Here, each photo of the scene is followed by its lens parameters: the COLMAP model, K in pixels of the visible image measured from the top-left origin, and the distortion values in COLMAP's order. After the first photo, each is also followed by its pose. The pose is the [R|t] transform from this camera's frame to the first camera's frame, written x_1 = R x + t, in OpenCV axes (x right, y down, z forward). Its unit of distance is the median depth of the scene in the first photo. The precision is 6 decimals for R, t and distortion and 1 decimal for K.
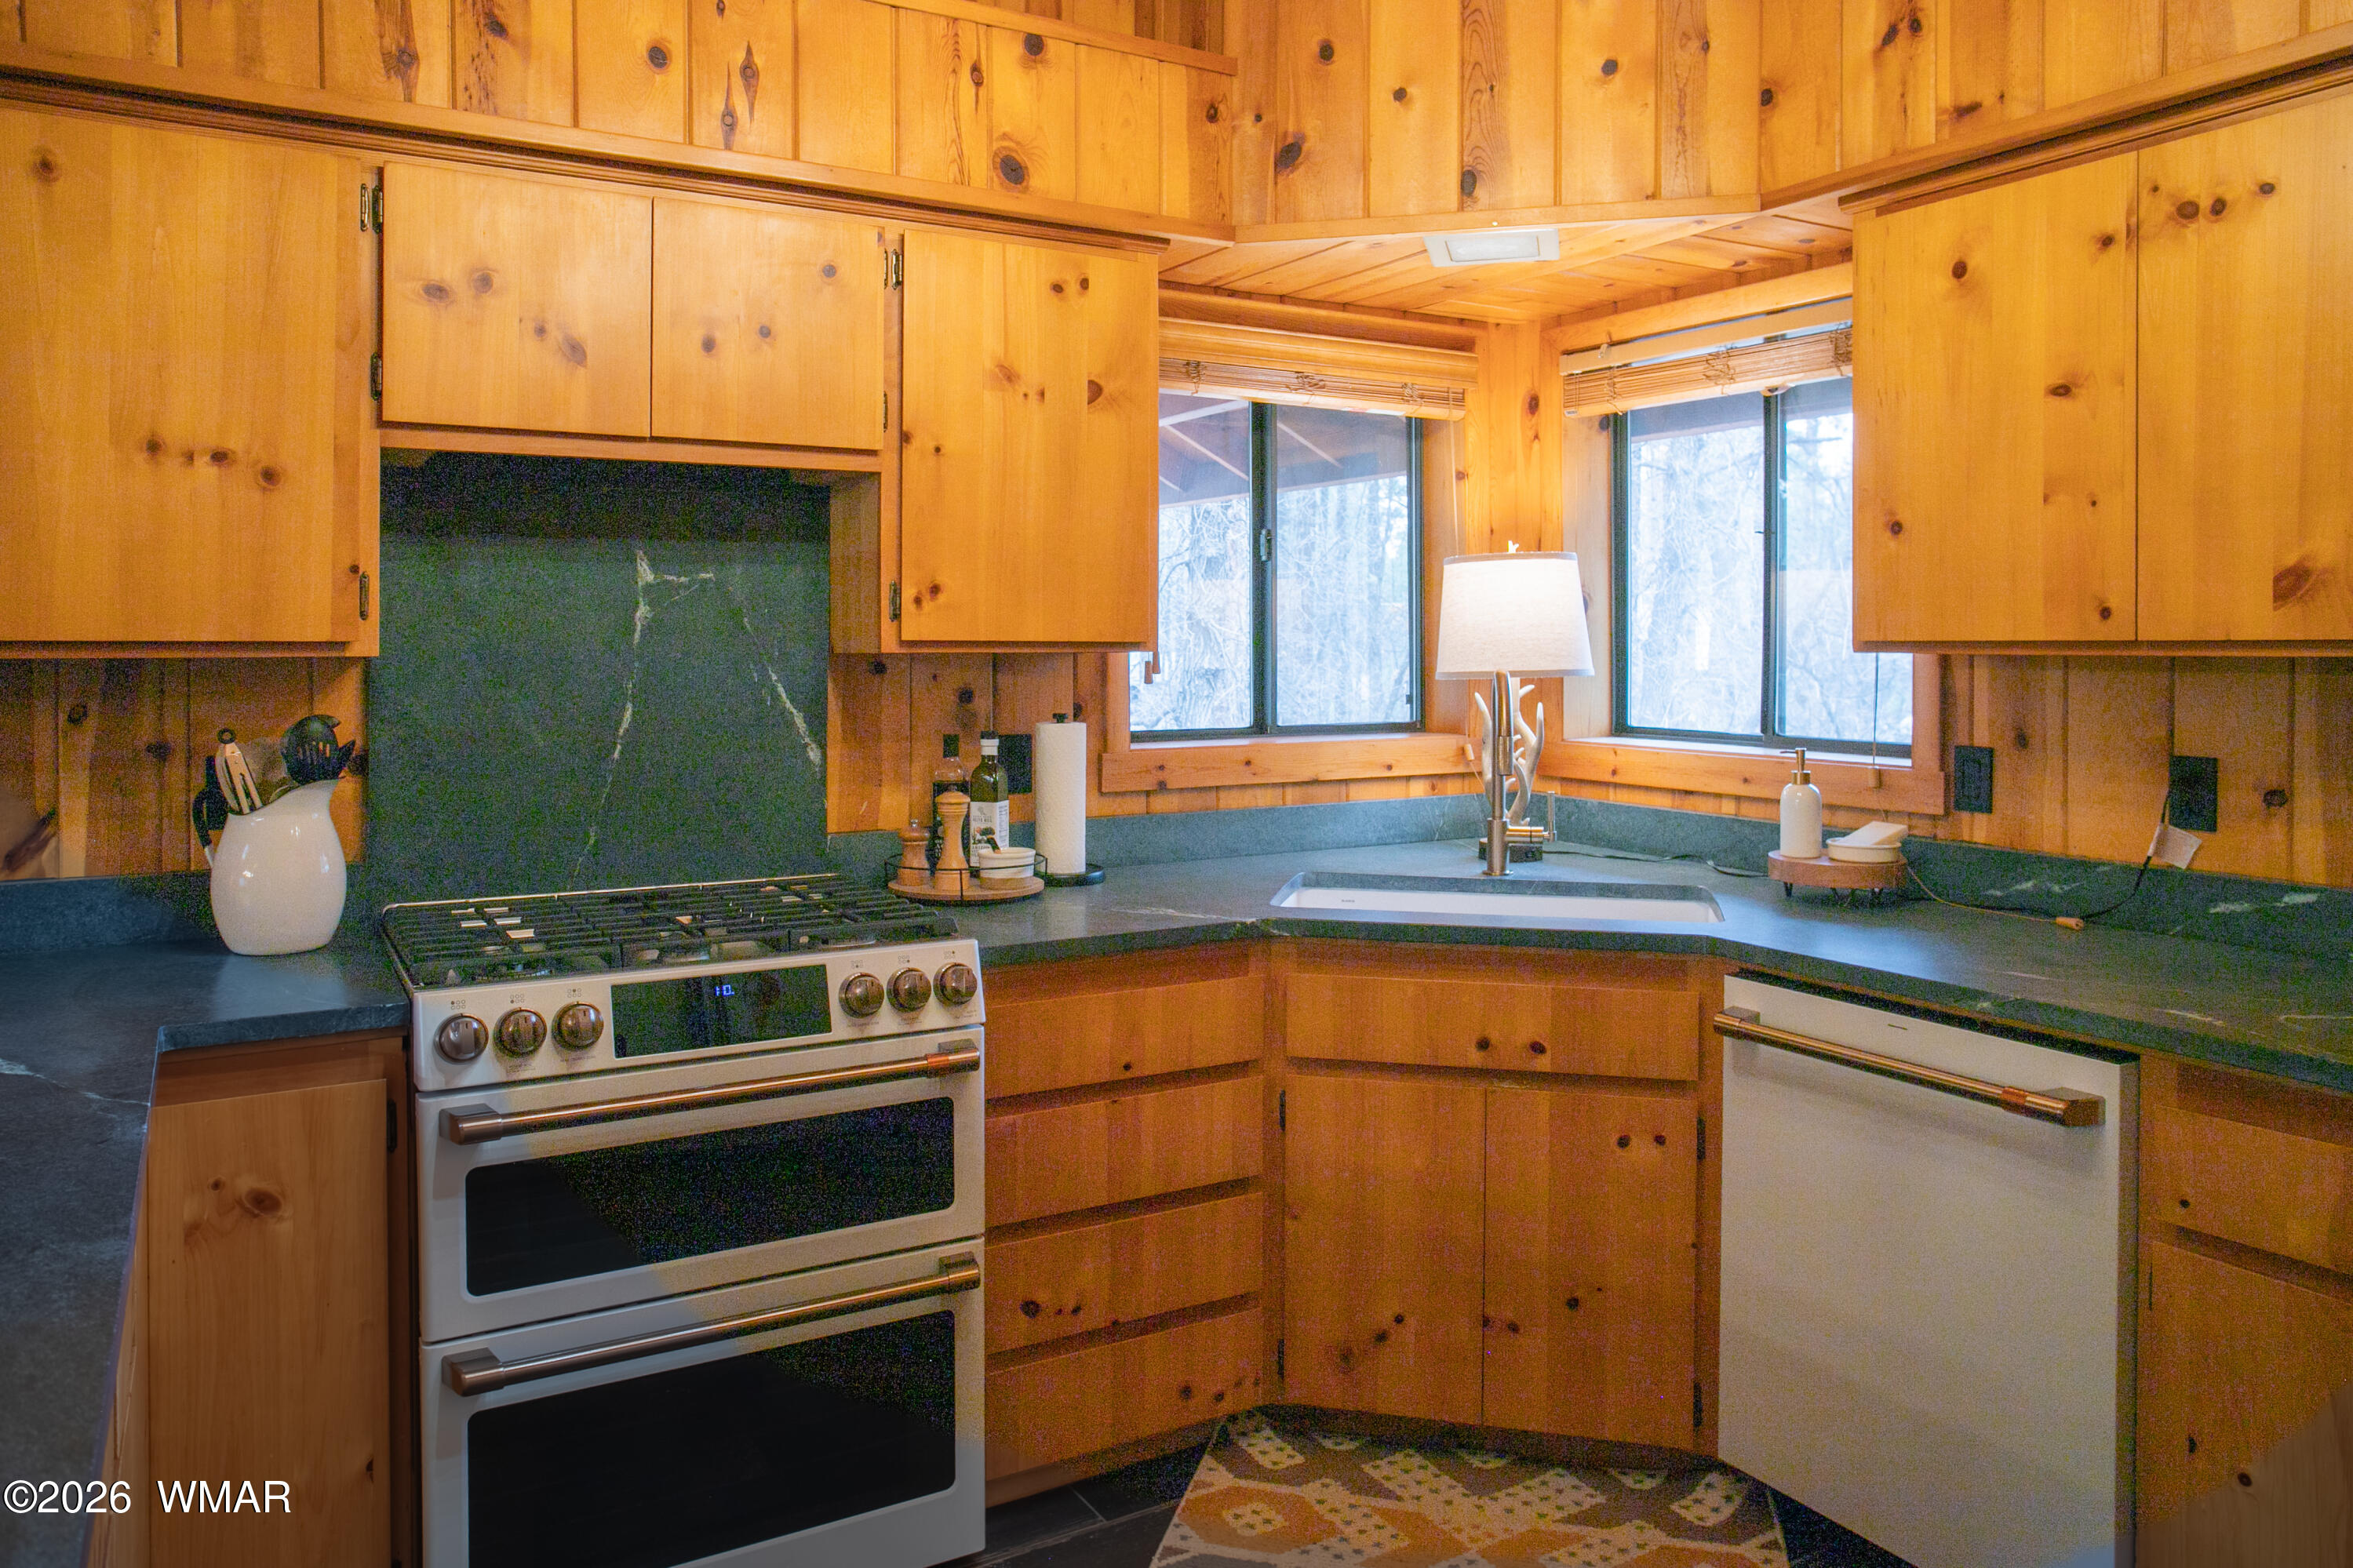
lens RADIAL K [[1619.1, 0, 1118.7], [0, 1619.1, 664.8], [0, 0, 1]] dist [-0.017171, 0.020136]
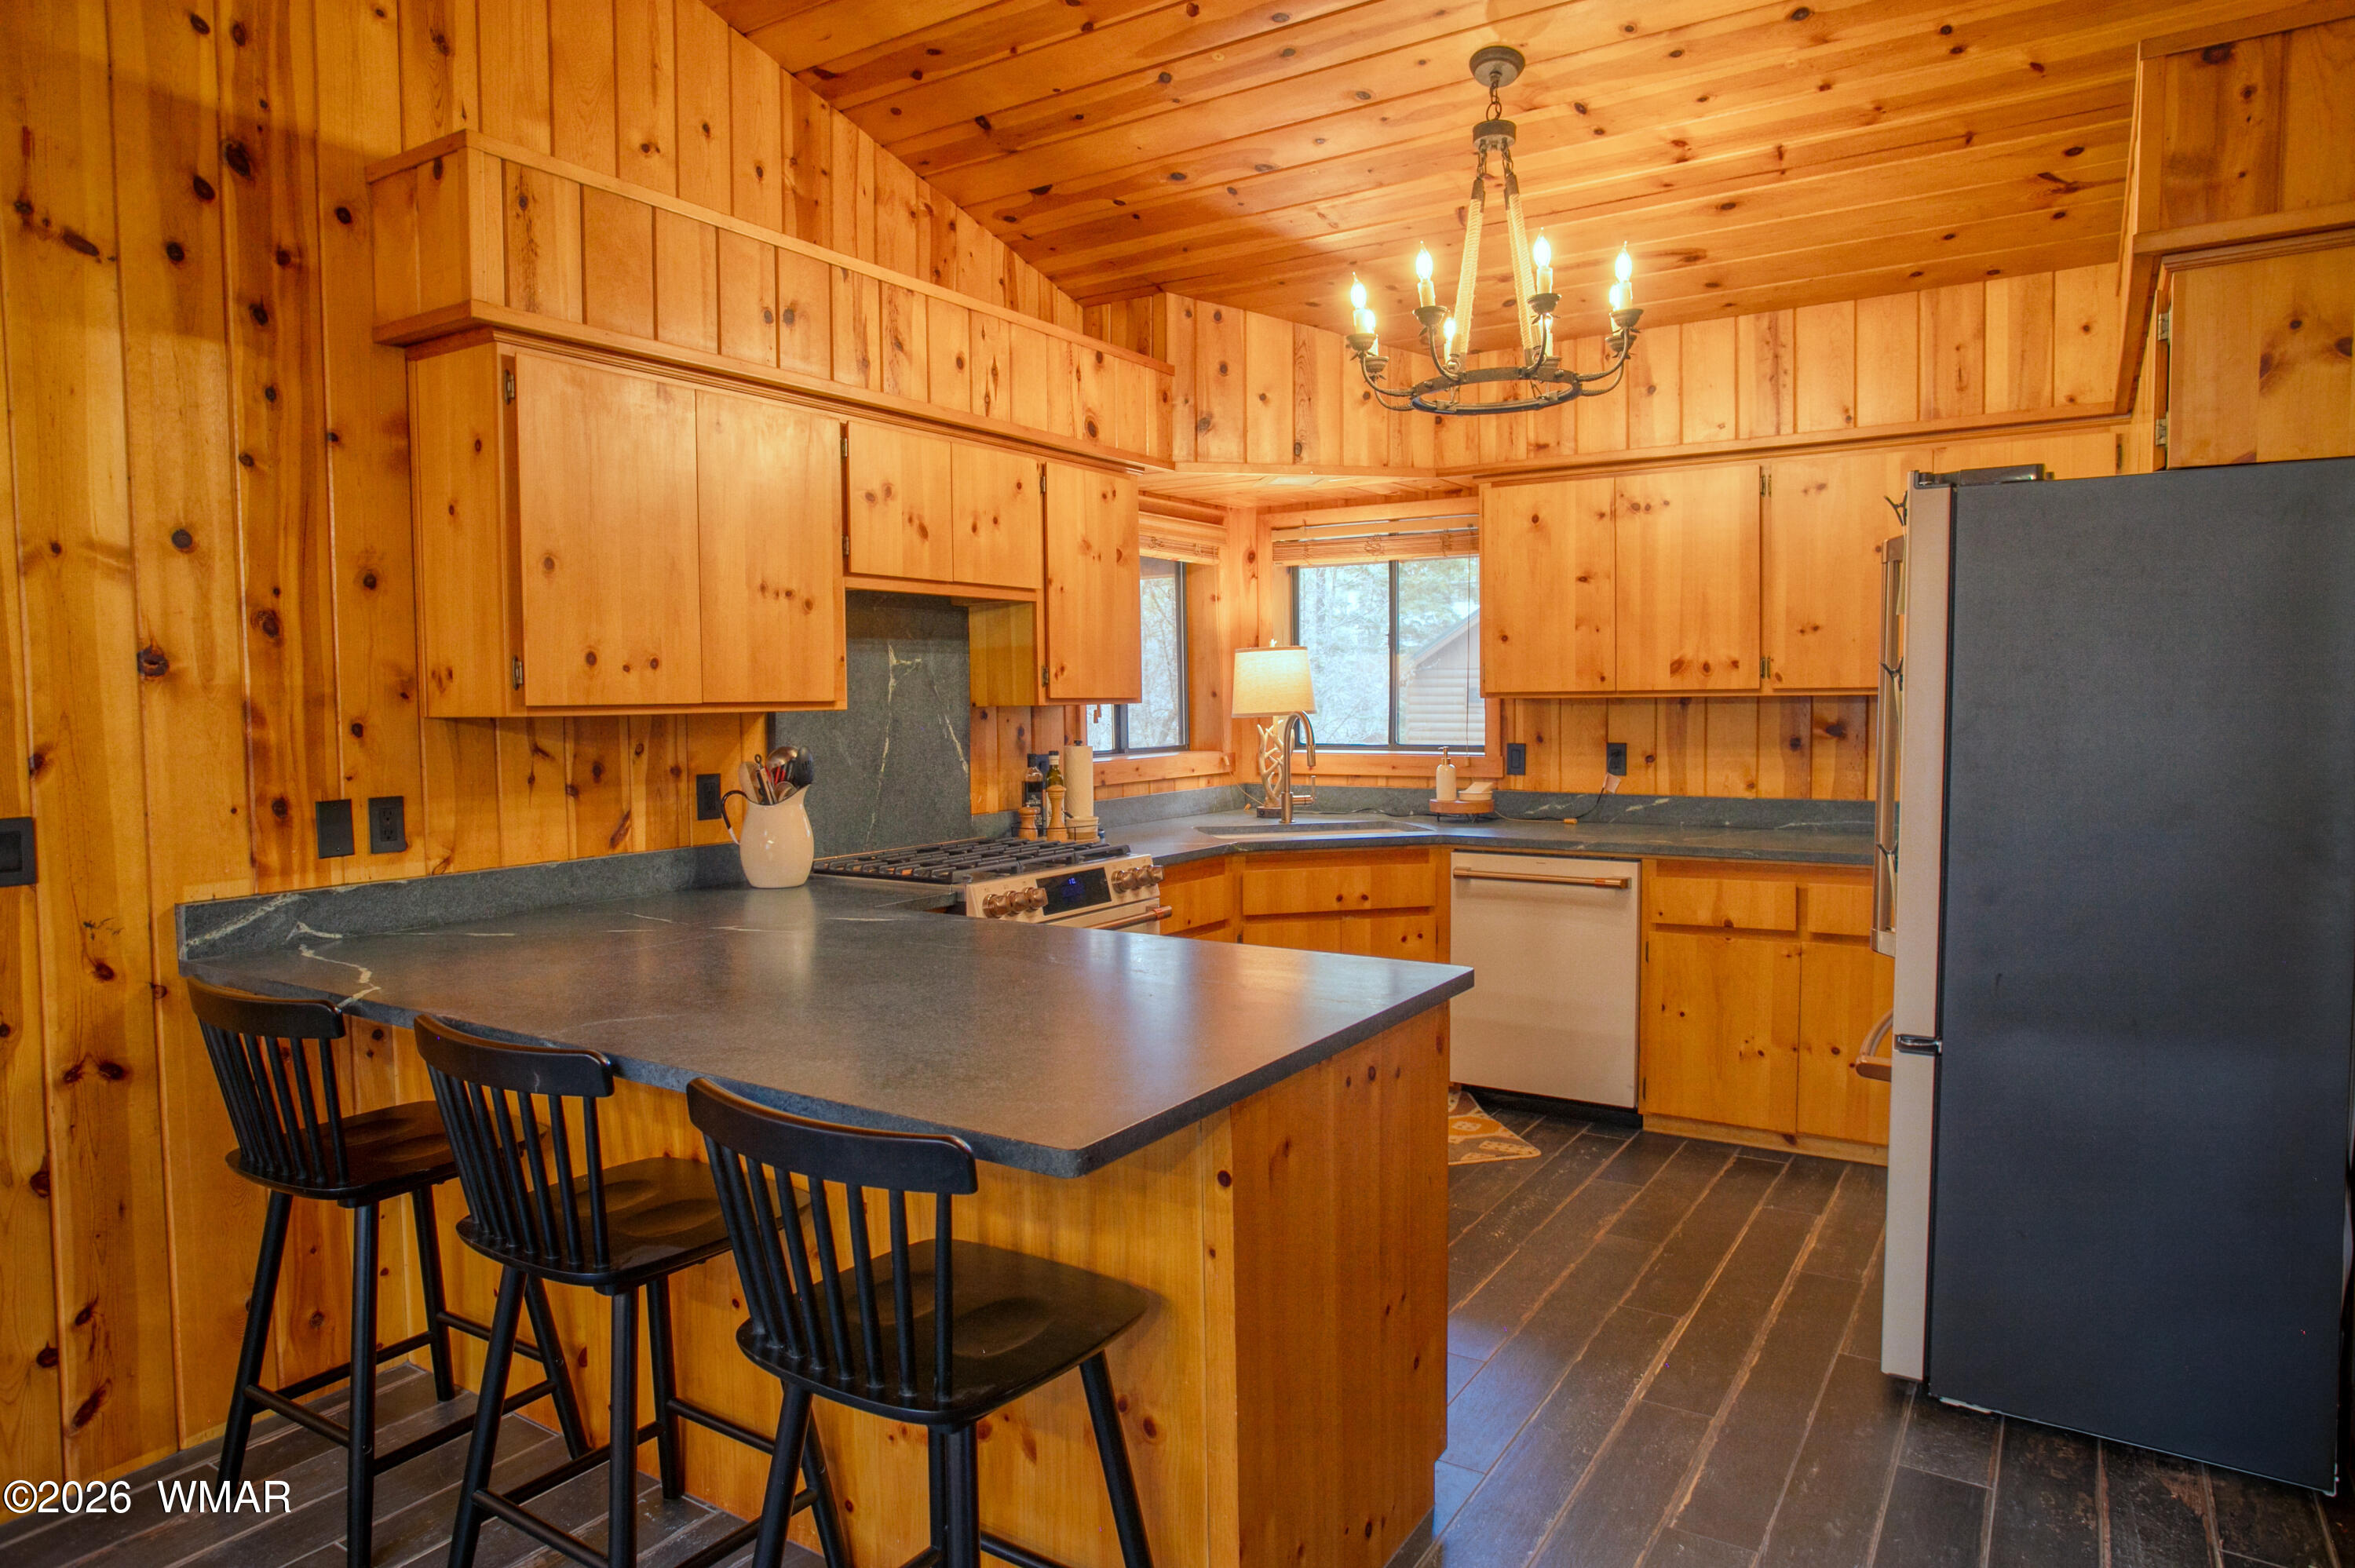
lens RADIAL K [[1435.3, 0, 1176.2], [0, 1435.3, 781.5], [0, 0, 1]] dist [-0.010421, 0.002624]
pose [[0.886715, -0.038855, 0.460682, -0.736922], [0.019786, 0.998738, 0.046153, 0.006466], [-0.461894, -0.031810, 0.886365, -0.448025]]
